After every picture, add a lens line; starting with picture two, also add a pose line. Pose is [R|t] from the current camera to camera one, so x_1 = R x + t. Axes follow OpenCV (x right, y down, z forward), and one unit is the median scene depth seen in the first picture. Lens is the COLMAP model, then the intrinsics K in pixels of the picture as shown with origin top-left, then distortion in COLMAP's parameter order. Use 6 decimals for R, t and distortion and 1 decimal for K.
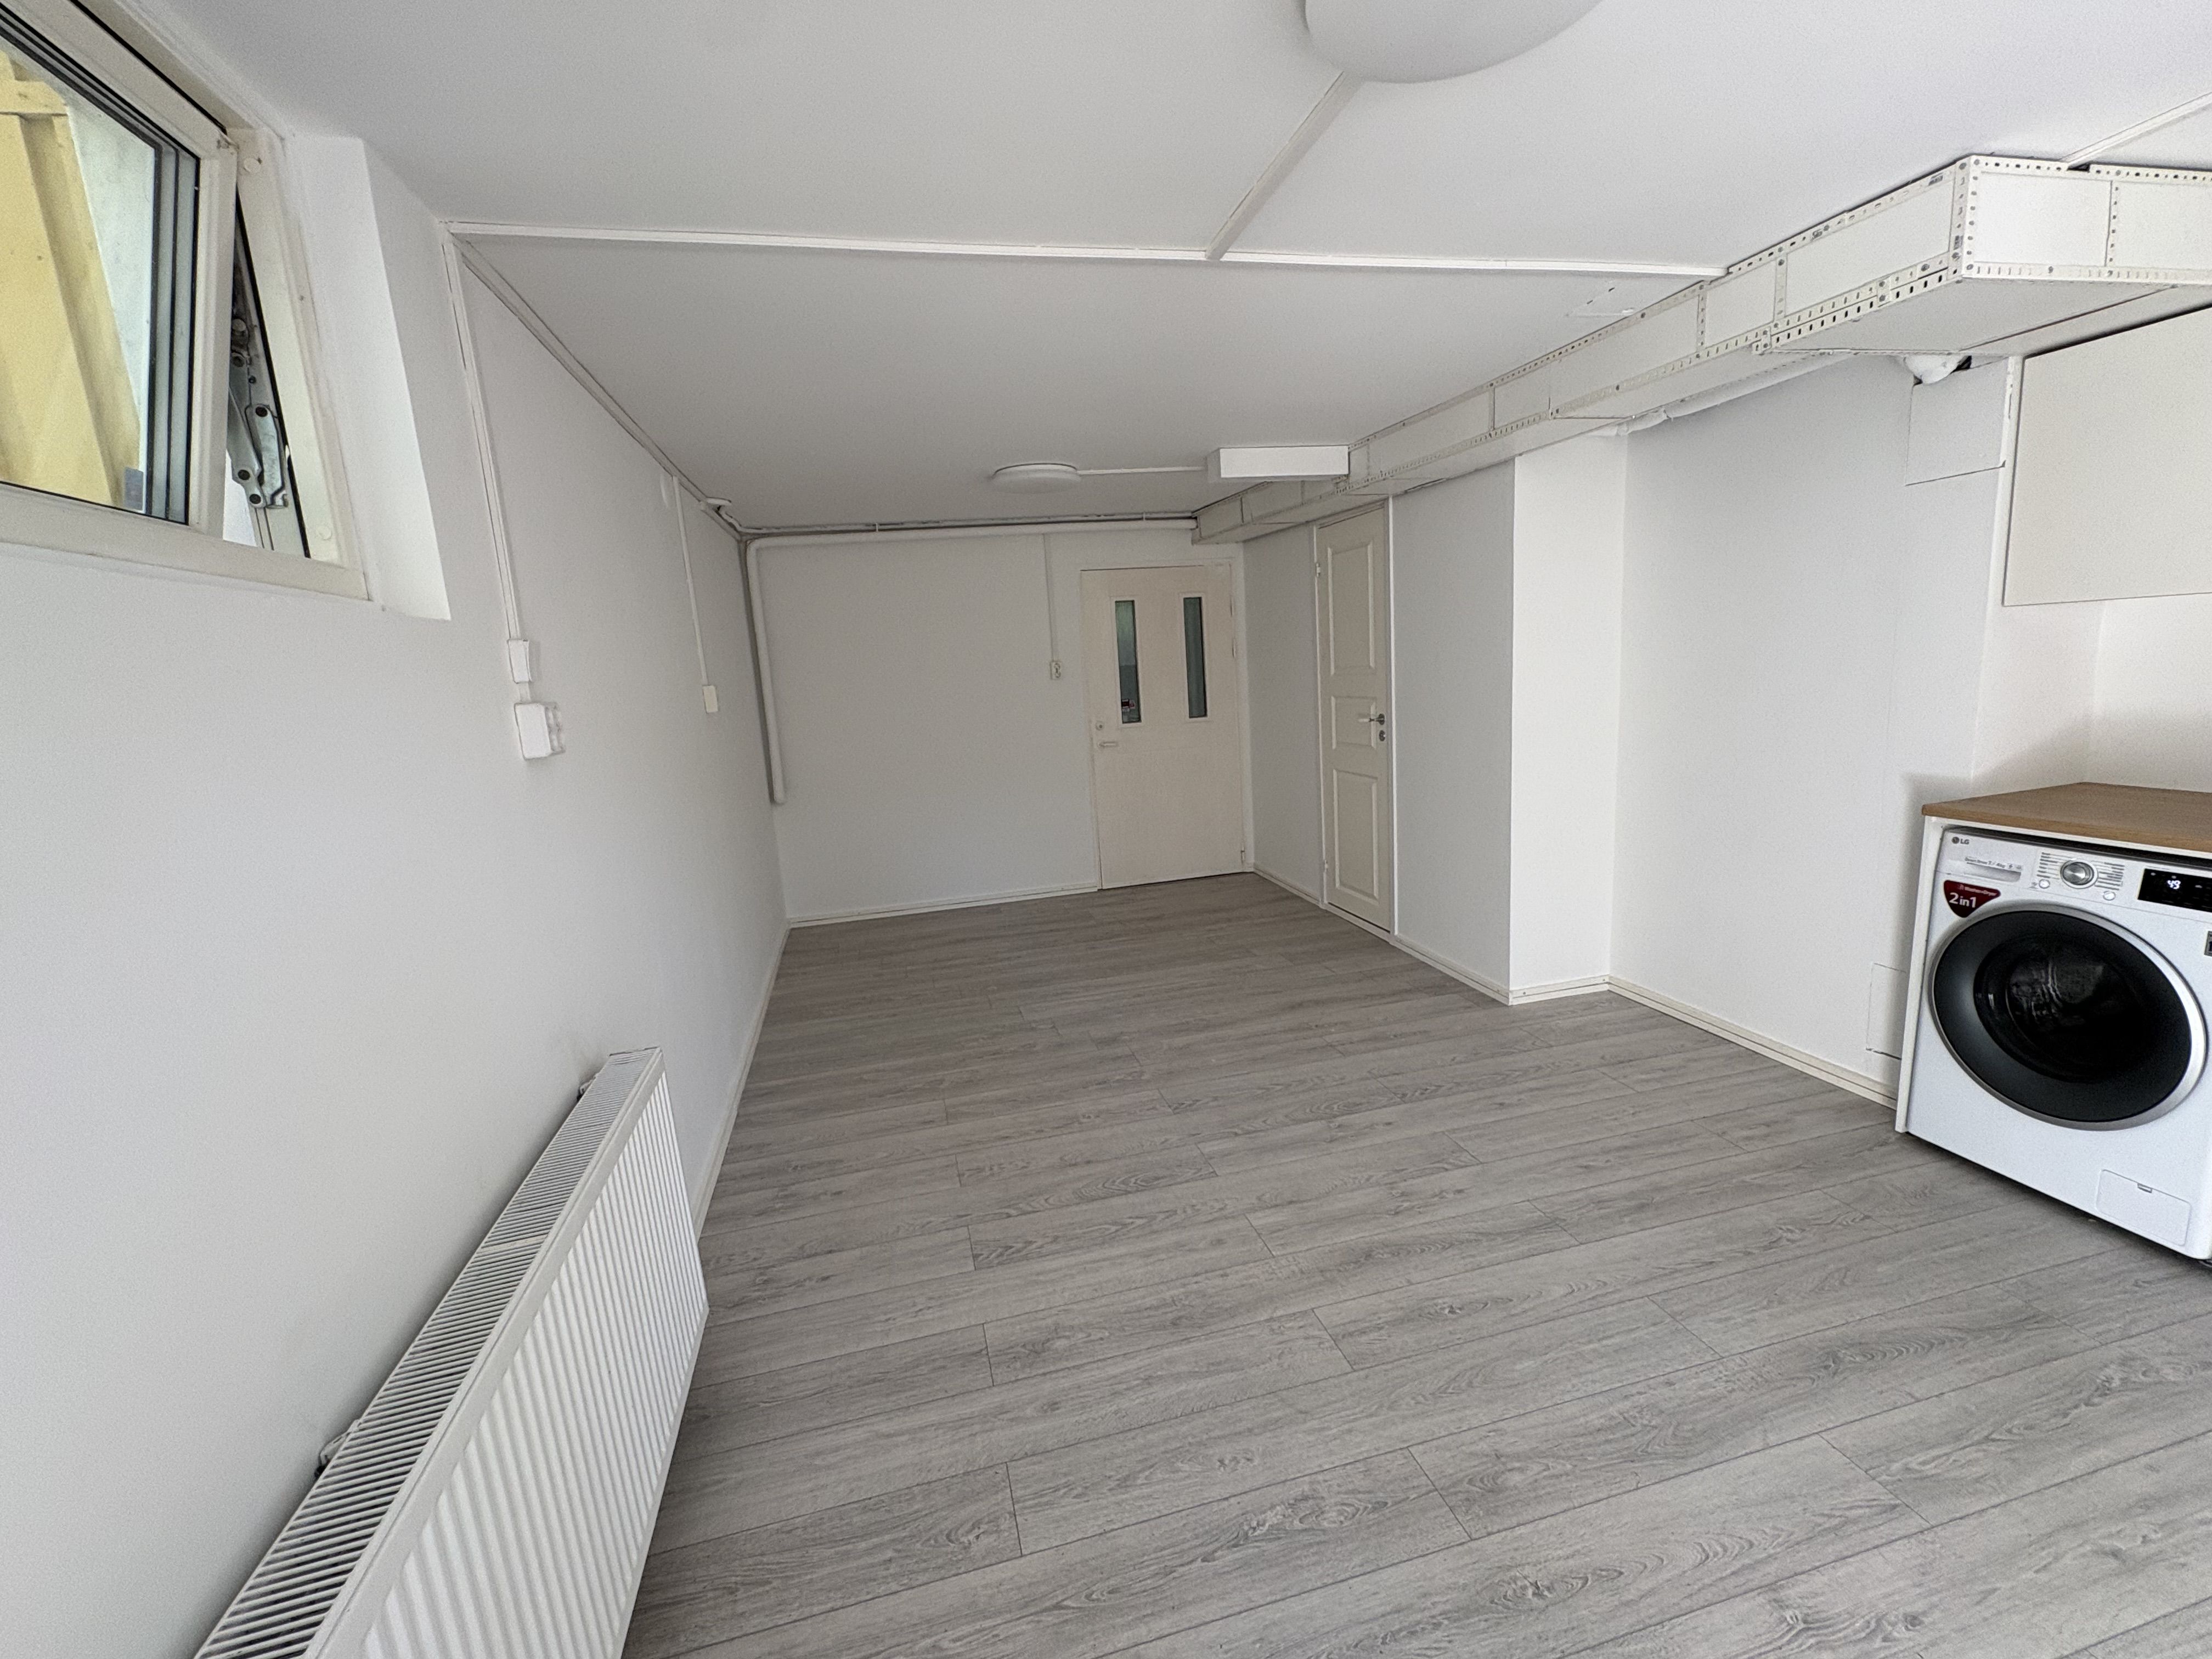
lens RADIAL K [[897.3, 0, 1102.6], [0, 897.3, 827.7], [0, 0, 1]] dist [0.000526, 0.000113]
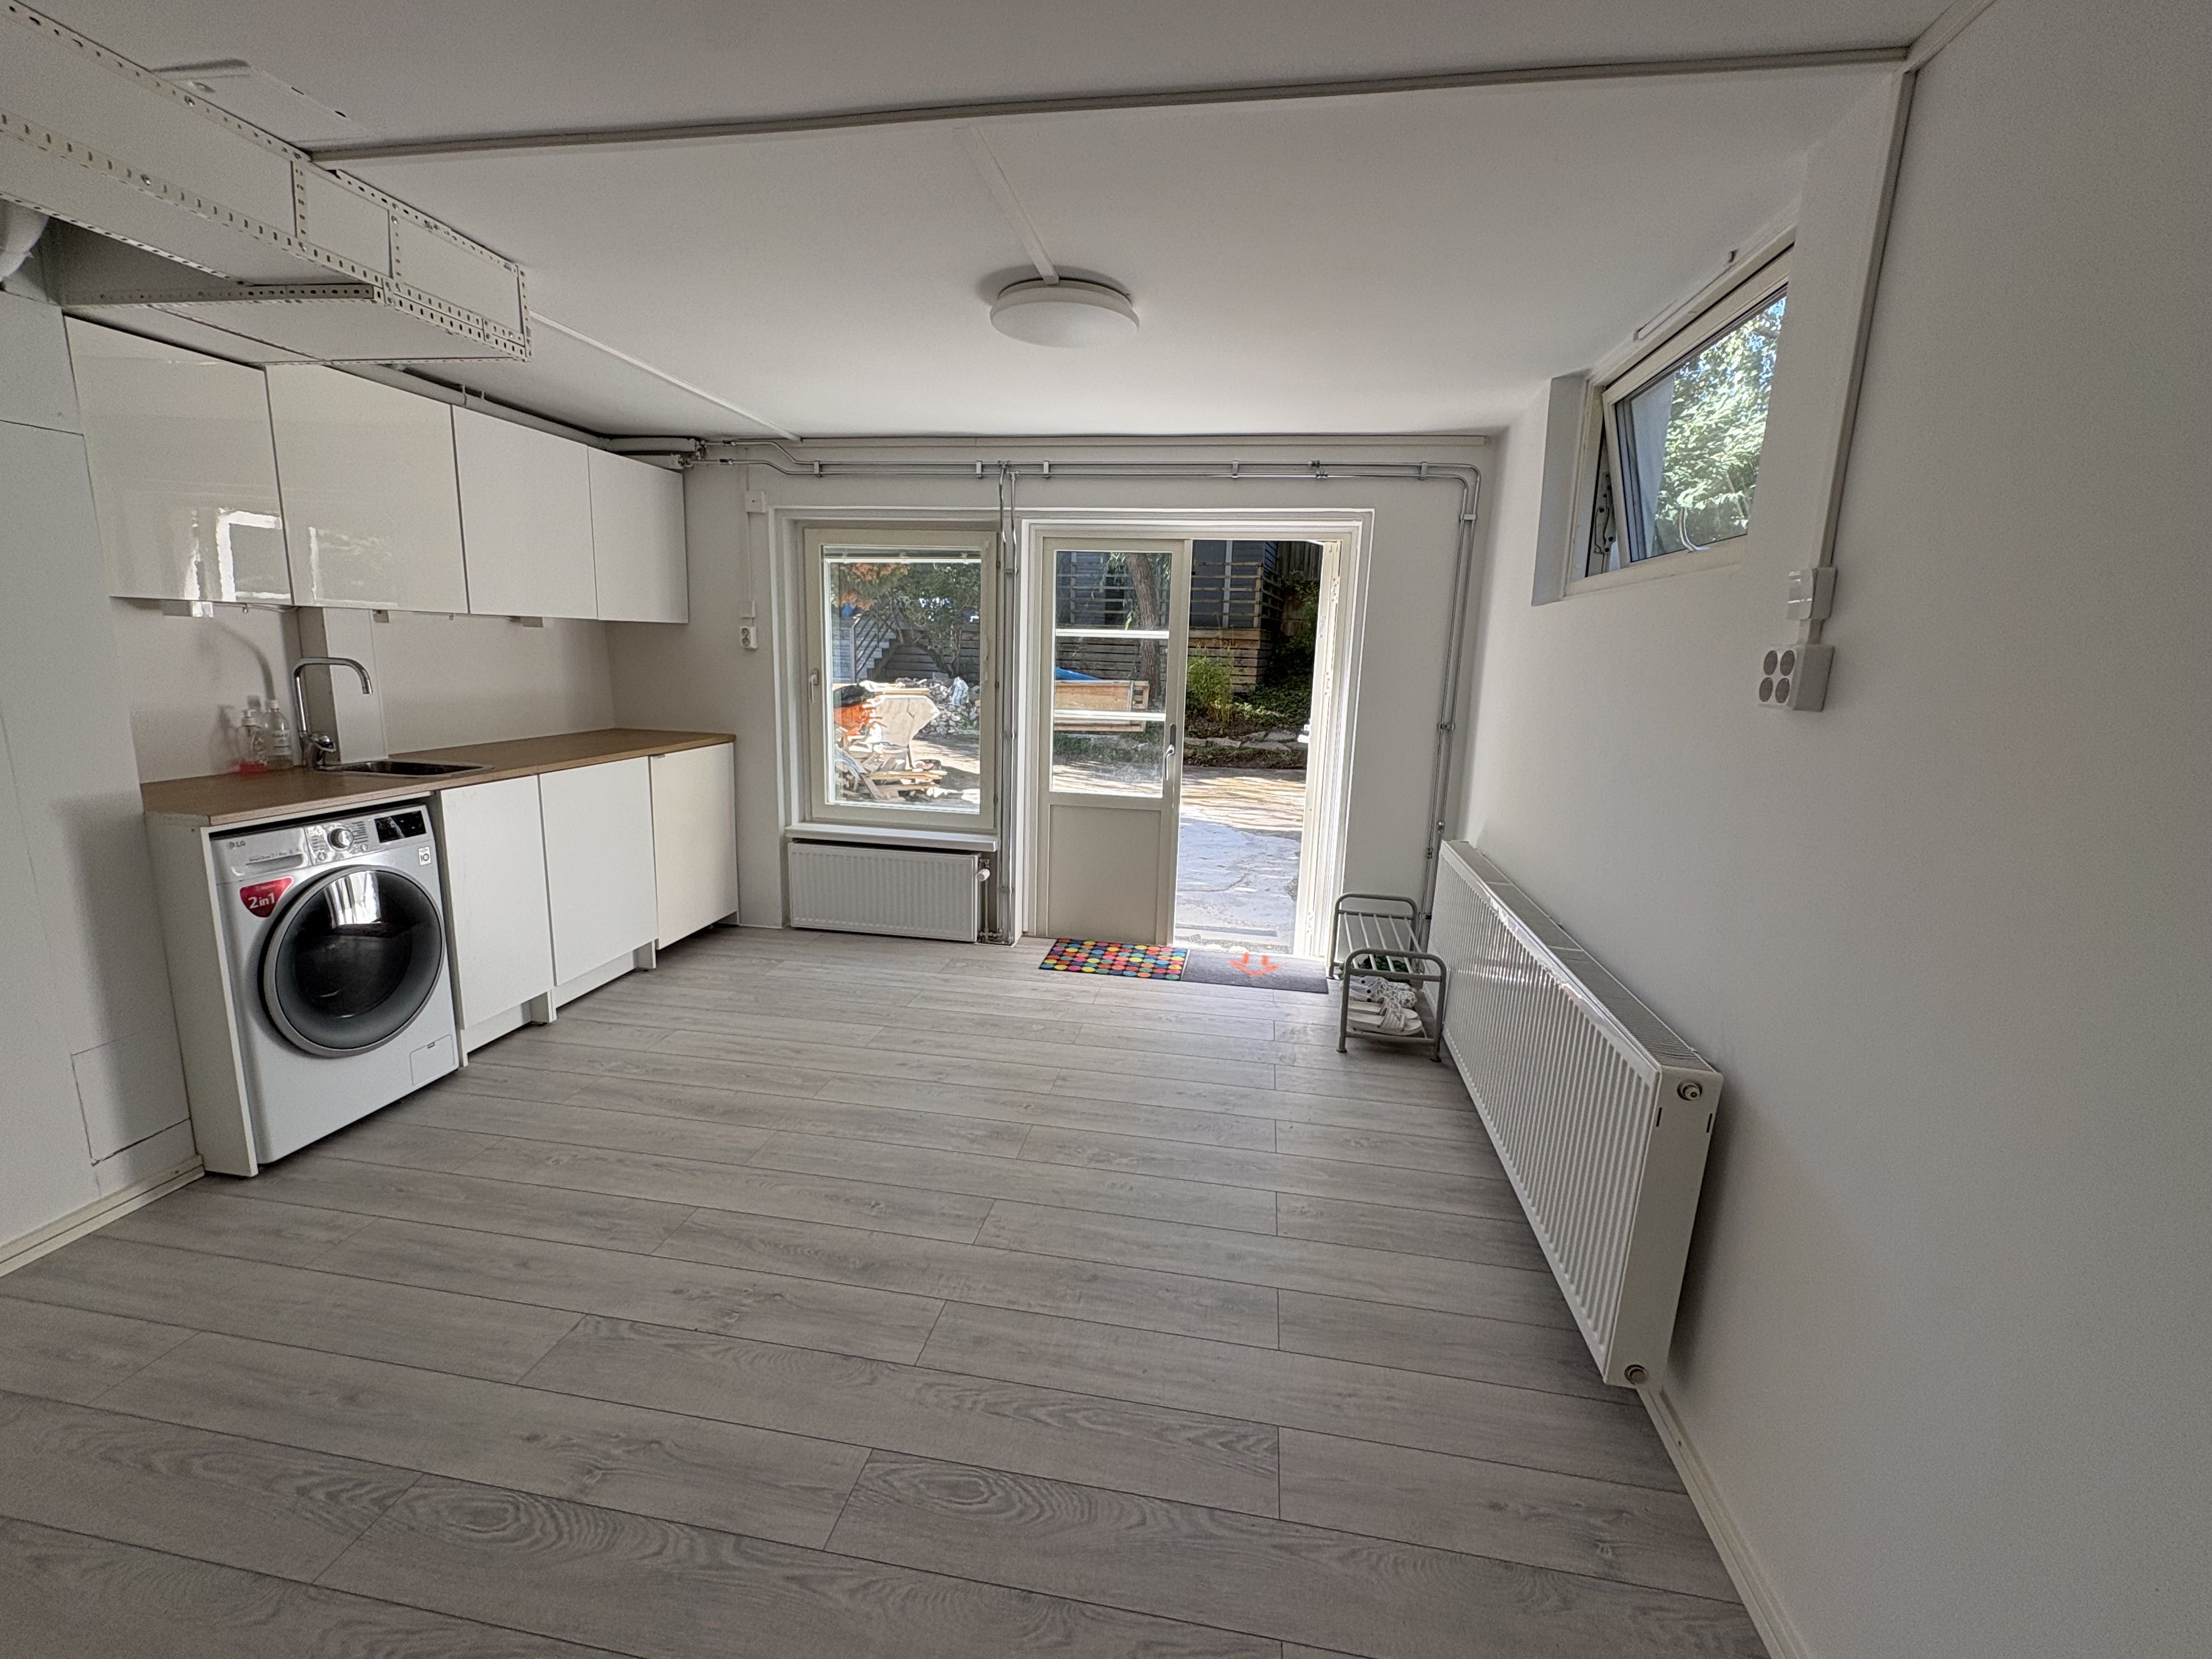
lens RADIAL K [[897.3, 0, 1114.0], [0, 897.3, 822.9], [0, 0, 1]] dist [0.000526, 0.000113]
pose [[-0.915664, -0.045881, 0.399318, -0.279595], [0.096093, 0.939668, 0.328314, -0.232073], [-0.390289, 0.338997, -0.856011, 1.456297]]
